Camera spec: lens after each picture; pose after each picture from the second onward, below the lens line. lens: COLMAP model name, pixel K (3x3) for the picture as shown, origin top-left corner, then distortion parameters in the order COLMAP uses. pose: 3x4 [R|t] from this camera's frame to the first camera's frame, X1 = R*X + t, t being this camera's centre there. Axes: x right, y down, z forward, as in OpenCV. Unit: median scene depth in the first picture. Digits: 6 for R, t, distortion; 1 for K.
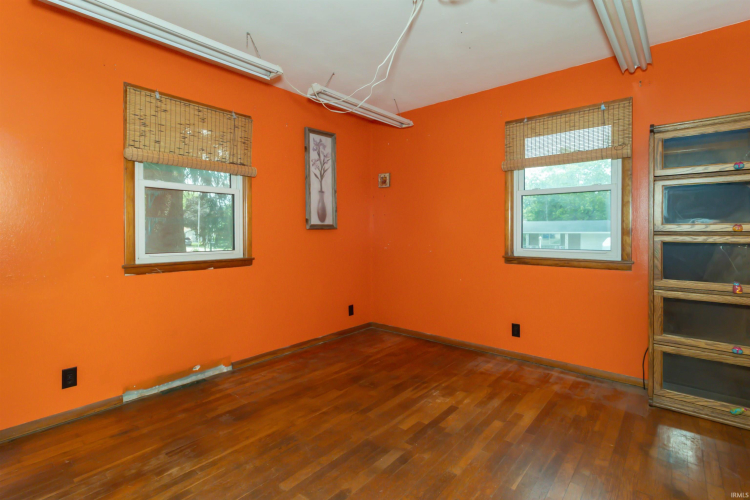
lens RADIAL K [[356.7, 0, 374.8], [0, 356.7, 233.3], [0, 0, 1]] dist [0.000819, 0.000051]
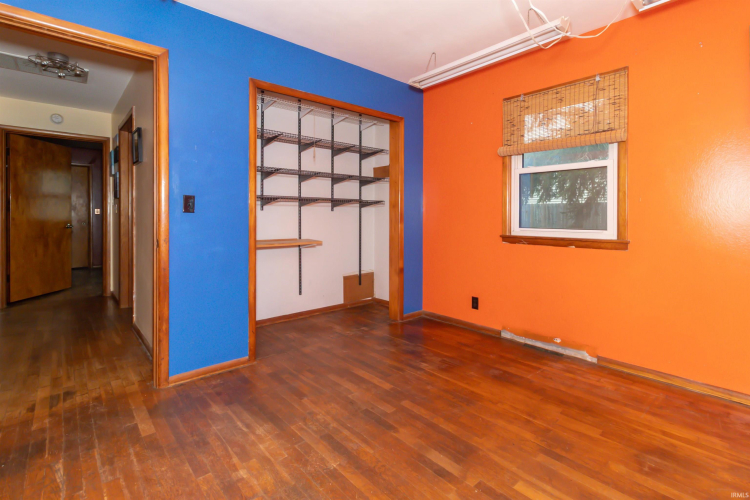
lens RADIAL K [[353.9, 0, 374.7], [0, 353.9, 217.1], [0, 0, 1]] dist [0.000255, -0.000059]
pose [[-0.138877, 0.002167, -0.990307, 0.673004], [-0.005394, 0.999981, 0.002944, 0.019911], [0.990295, 0.005750, -0.138863, 0.690475]]
